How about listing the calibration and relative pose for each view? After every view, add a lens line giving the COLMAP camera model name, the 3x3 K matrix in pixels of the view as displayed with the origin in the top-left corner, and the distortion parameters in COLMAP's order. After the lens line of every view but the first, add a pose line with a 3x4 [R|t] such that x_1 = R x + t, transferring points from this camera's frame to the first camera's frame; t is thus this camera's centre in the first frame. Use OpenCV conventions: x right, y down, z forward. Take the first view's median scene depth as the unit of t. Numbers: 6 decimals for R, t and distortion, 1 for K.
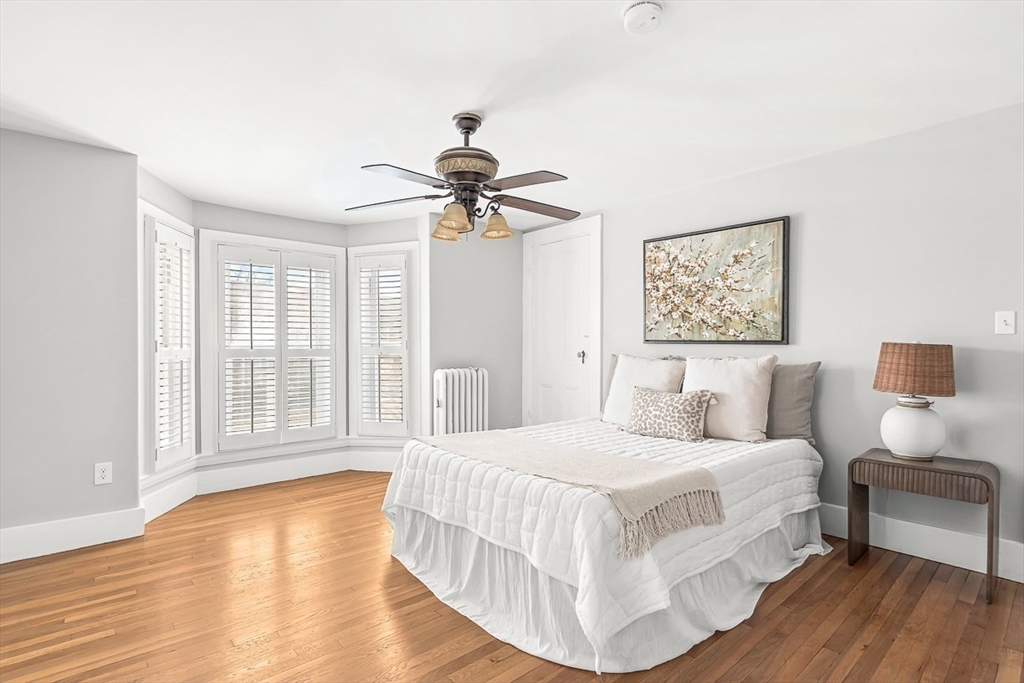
lens RADIAL K [[500.0, 0, 511.3], [0, 500.0, 347.8], [0, 0, 1]] dist [0.000569, -0.000126]
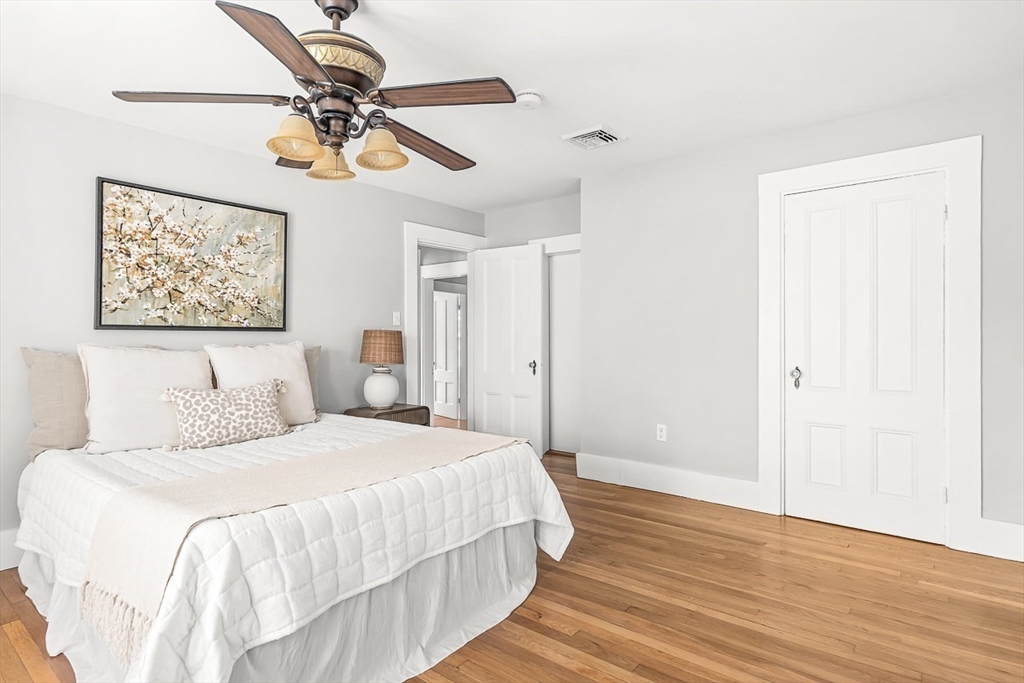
lens RADIAL K [[548.3, 0, 511.0], [0, 548.3, 334.1], [0, 0, 1]] dist [0.001159, 0.000041]
pose [[-0.167903, 0.001451, 0.985802, -0.637139], [0.010834, 0.999941, 0.000374, 0.003621], [-0.985744, 0.010743, -0.167909, 0.660255]]
